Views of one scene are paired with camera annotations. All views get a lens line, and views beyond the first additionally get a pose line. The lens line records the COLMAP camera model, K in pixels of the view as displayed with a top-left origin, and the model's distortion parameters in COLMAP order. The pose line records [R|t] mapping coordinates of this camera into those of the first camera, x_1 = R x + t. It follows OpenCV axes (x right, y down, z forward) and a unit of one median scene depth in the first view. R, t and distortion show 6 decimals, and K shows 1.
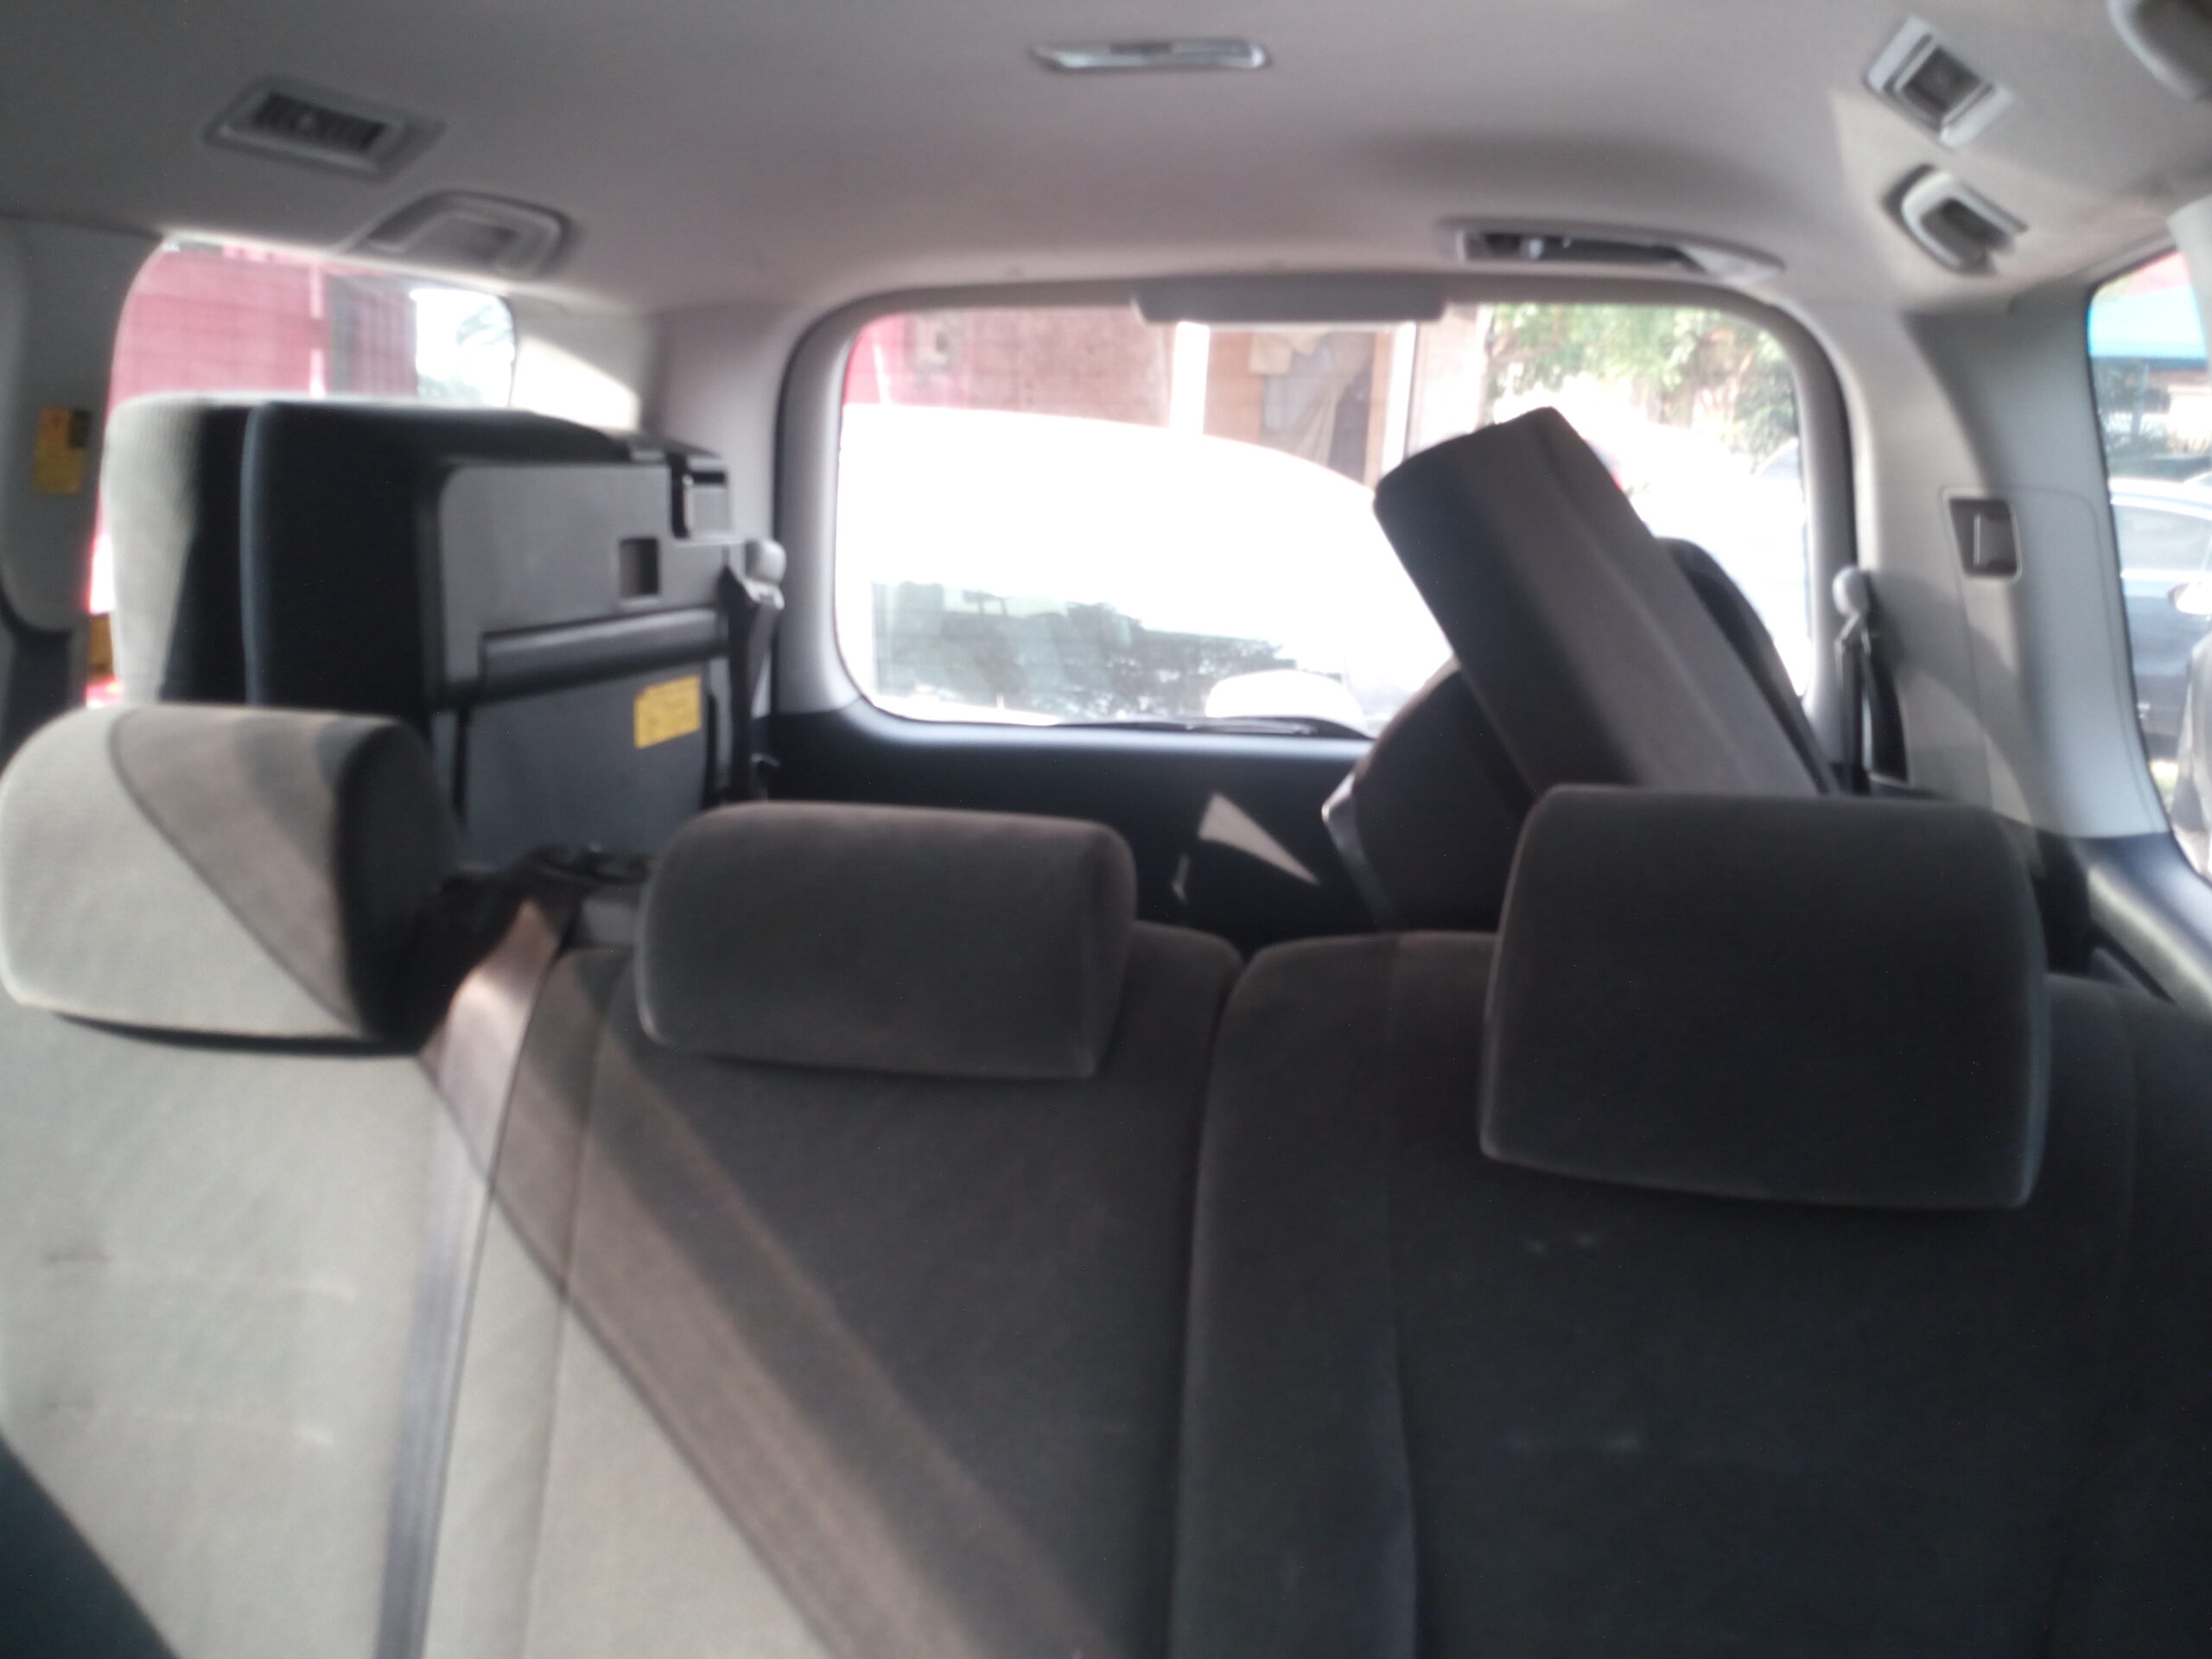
lens RADIAL K [[1854.0, 0, 1103.1], [0, 1854.0, 861.0], [0, 0, 1]] dist [0.068598, -0.143495]
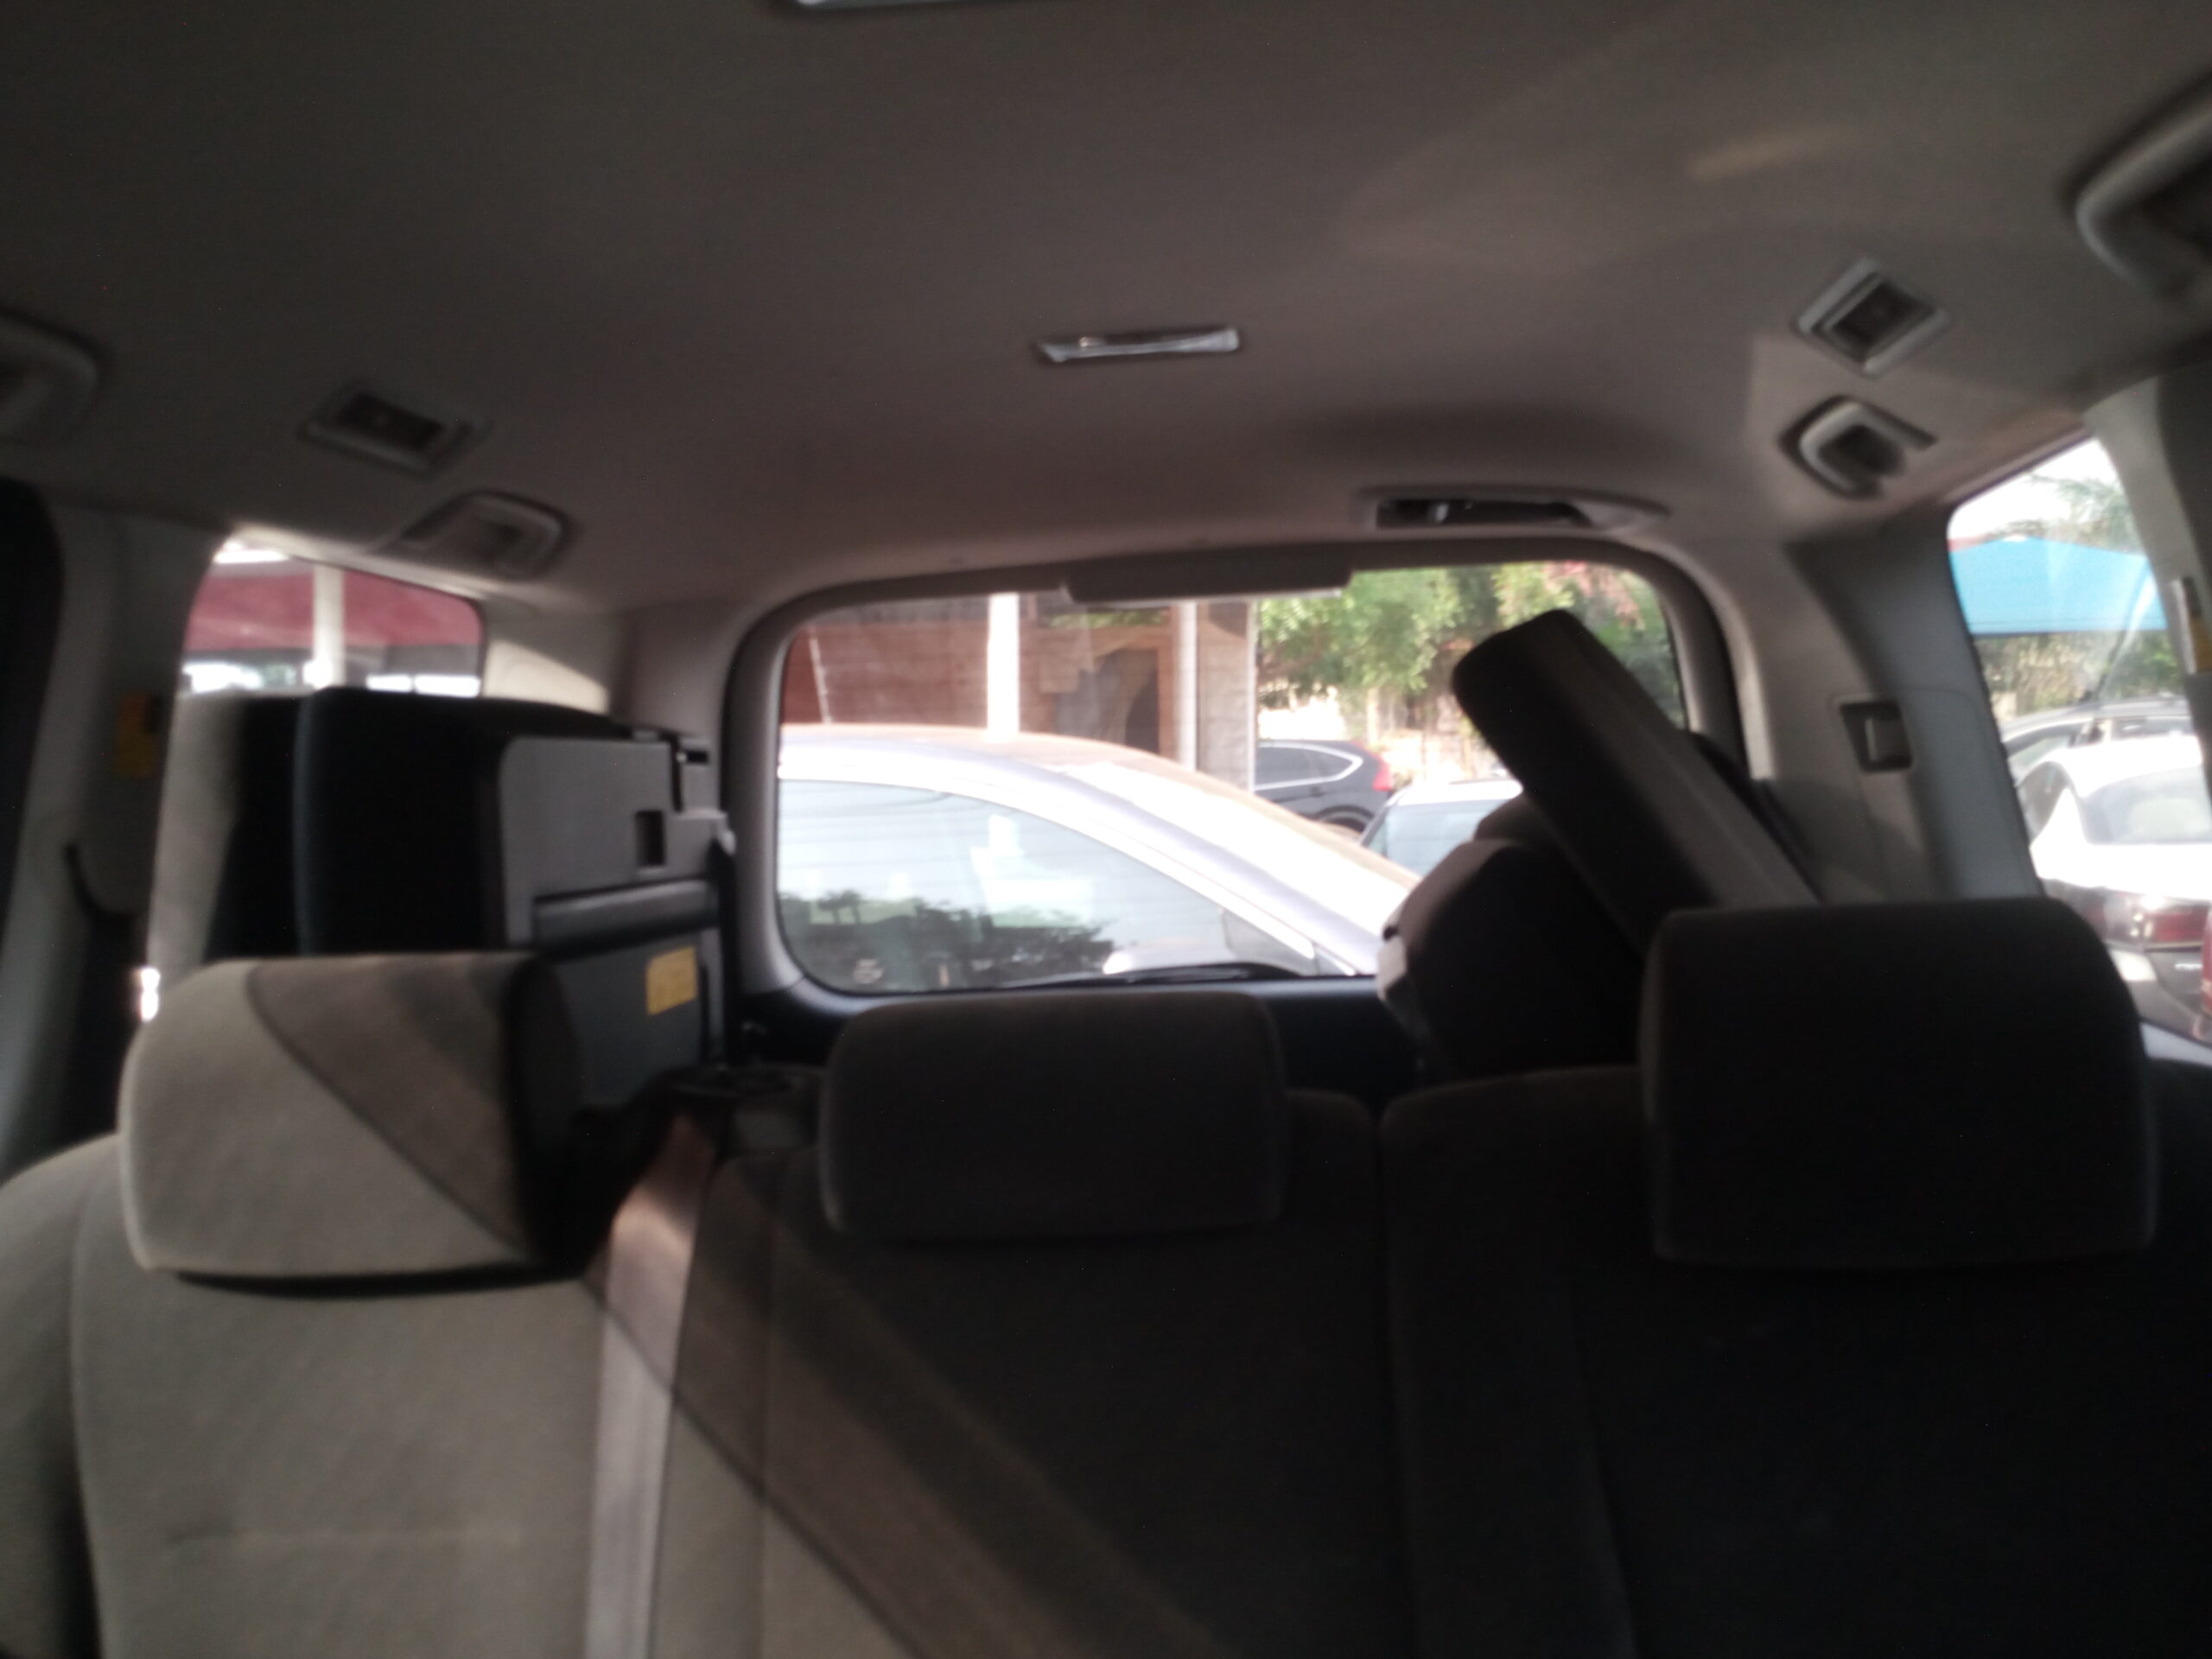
lens RADIAL K [[1854.0, 0, 1103.1], [0, 1854.0, 861.0], [0, 0, 1]] dist [0.068598, -0.143495]
pose [[0.991893, -0.065721, 0.108761, -0.133309], [0.083103, 0.982968, -0.163914, 0.052604], [-0.096136, 0.171624, 0.980461, -0.036952]]
